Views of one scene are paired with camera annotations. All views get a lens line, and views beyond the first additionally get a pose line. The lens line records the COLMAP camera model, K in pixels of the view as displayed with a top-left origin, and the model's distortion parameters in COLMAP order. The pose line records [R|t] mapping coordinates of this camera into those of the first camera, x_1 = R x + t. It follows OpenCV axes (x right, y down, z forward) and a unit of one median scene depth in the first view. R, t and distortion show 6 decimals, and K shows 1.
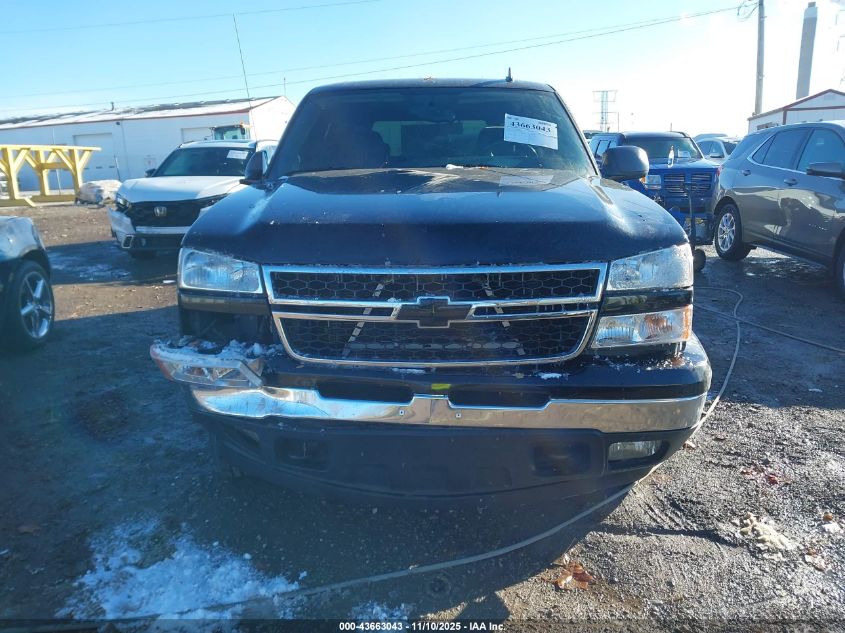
lens RADIAL K [[670.3, 0, 422.5], [0, 670.3, 316.5], [0, 0, 1]] dist [0.148727, -0.268579]
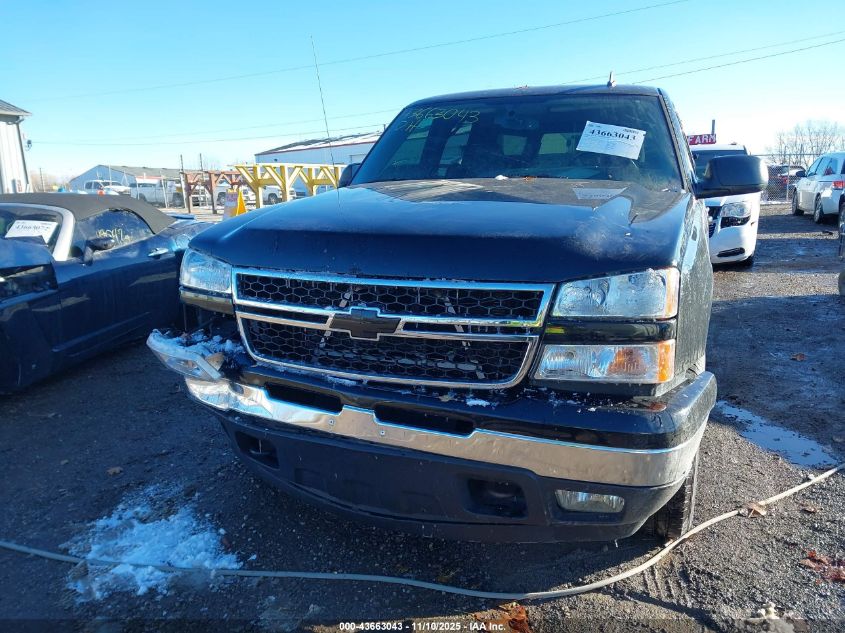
lens RADIAL K [[669.7, 0, 422.9], [0, 669.7, 342.6], [0, 0, 1]] dist [-0.011300, 0.001840]
pose [[0.924745, 0.091452, -0.369436, 0.434037], [-0.085432, 0.995809, 0.032660, -0.016796], [0.370874, 0.001359, 0.928682, 0.120737]]
